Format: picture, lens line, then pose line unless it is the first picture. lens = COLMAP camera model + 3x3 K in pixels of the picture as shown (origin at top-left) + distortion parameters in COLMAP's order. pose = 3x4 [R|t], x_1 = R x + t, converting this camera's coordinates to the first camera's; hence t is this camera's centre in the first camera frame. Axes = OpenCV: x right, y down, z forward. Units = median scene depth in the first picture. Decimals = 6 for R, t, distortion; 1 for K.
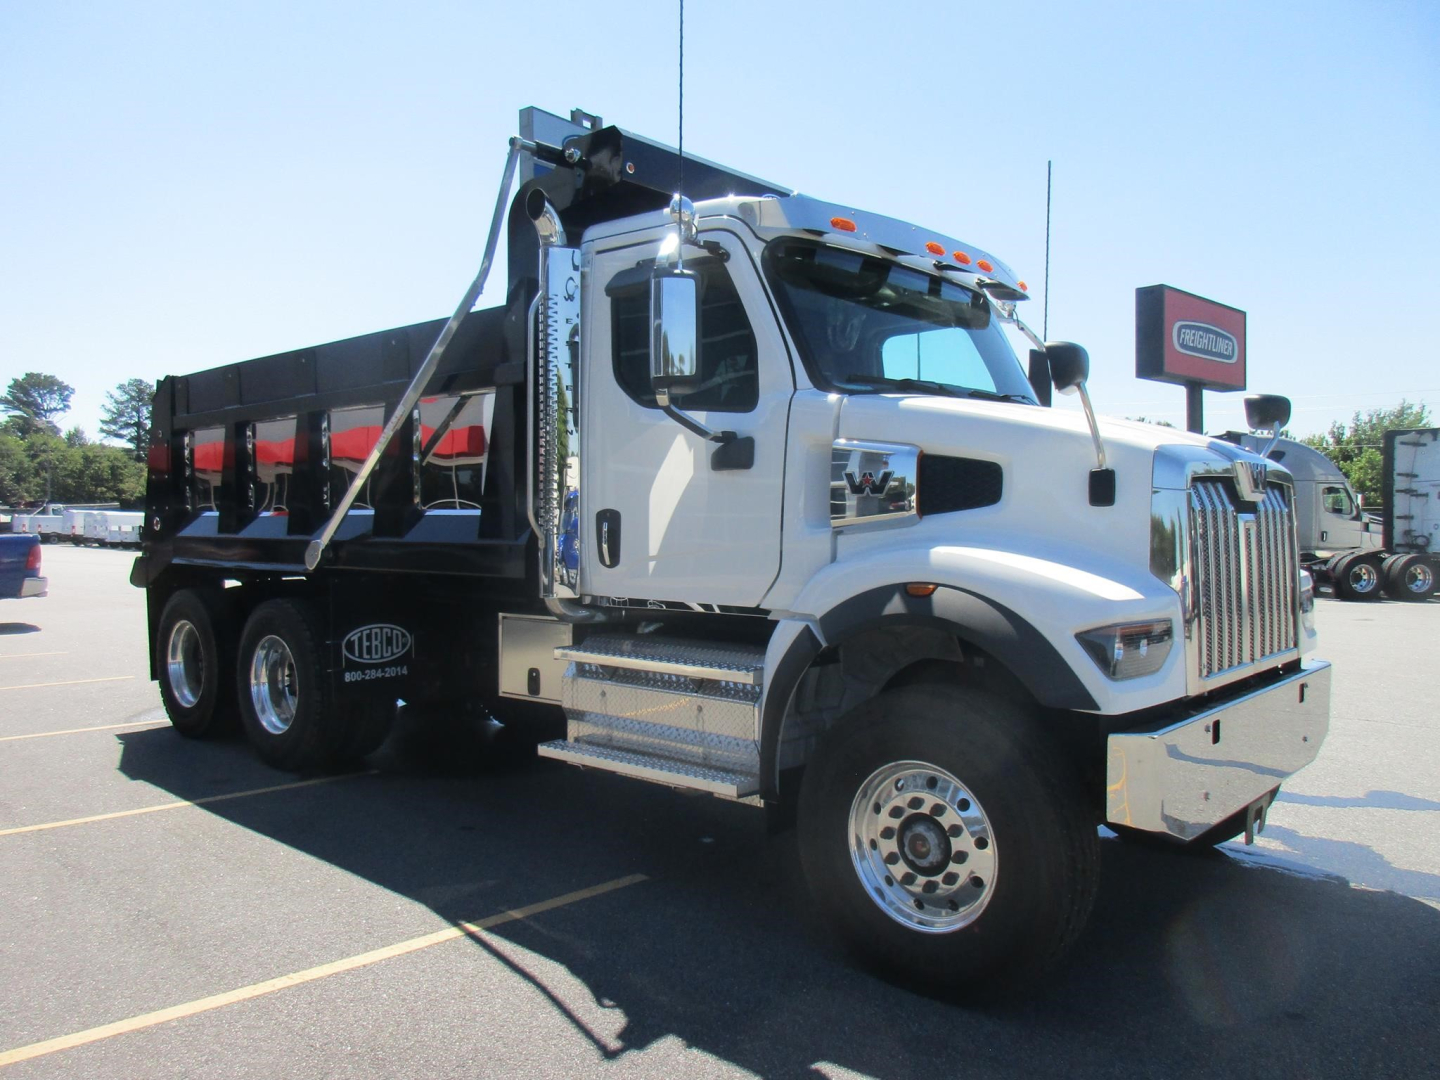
lens RADIAL K [[1050.3, 0, 720.0], [0, 1050.3, 540.0], [0, 0, 1]] dist [-0.001916, -0.001540]
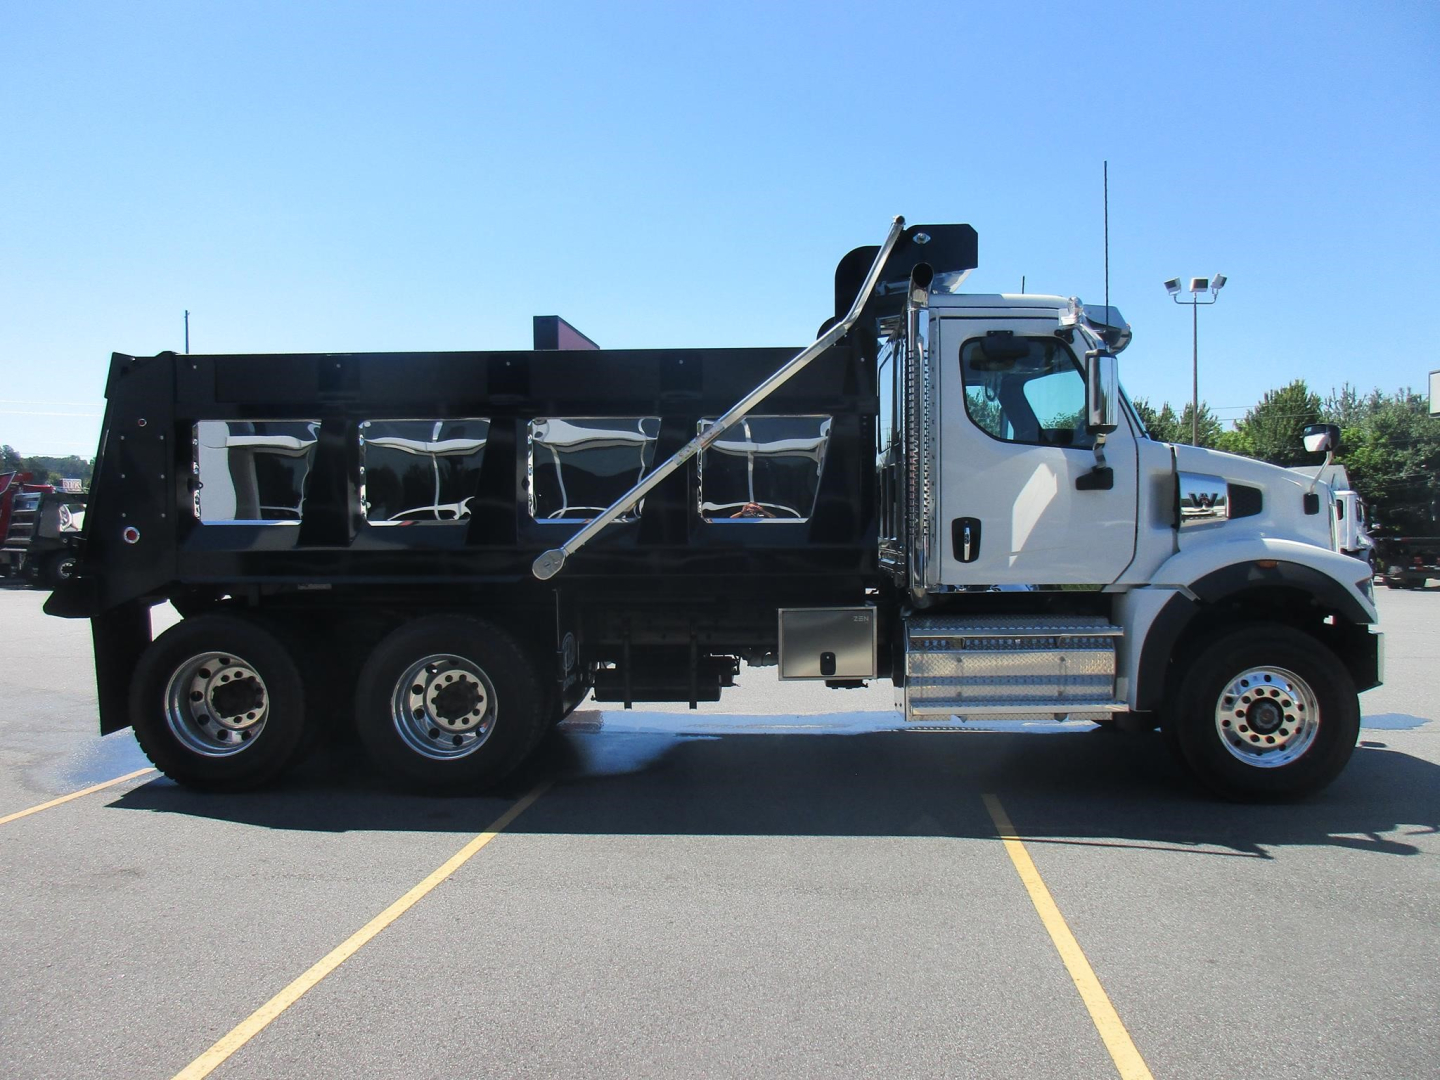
lens RADIAL K [[1050.3, 0, 720.0], [0, 1050.3, 540.0], [0, 0, 1]] dist [-0.001916, -0.001540]
pose [[0.774724, -0.015057, 0.632121, -1.472657], [0.019953, 0.999801, -0.000639, -0.007798], [-0.631985, 0.013108, 0.774870, 0.234071]]
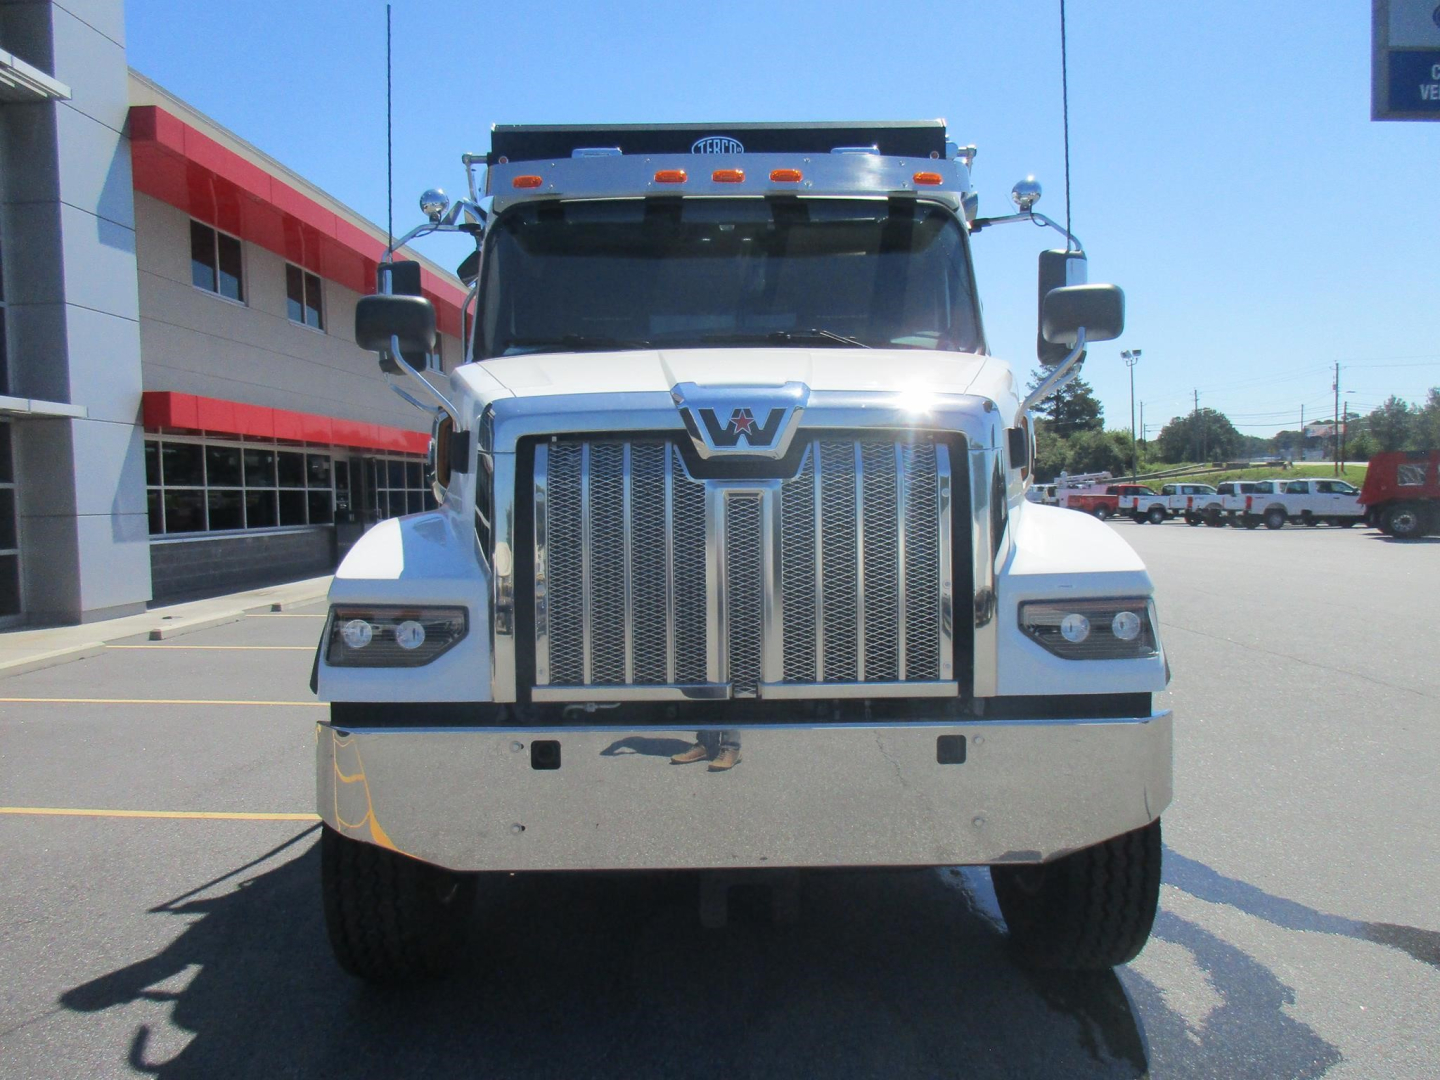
lens RADIAL K [[1056.6, 0, 696.6], [0, 1056.6, 532.4], [0, 0, 1]] dist [-0.002478, -0.034984]
pose [[0.667647, 0.005491, -0.744457, 1.052848], [0.014585, 0.999684, 0.020453, 0.020664], [0.744335, -0.024514, 0.667357, 0.547505]]
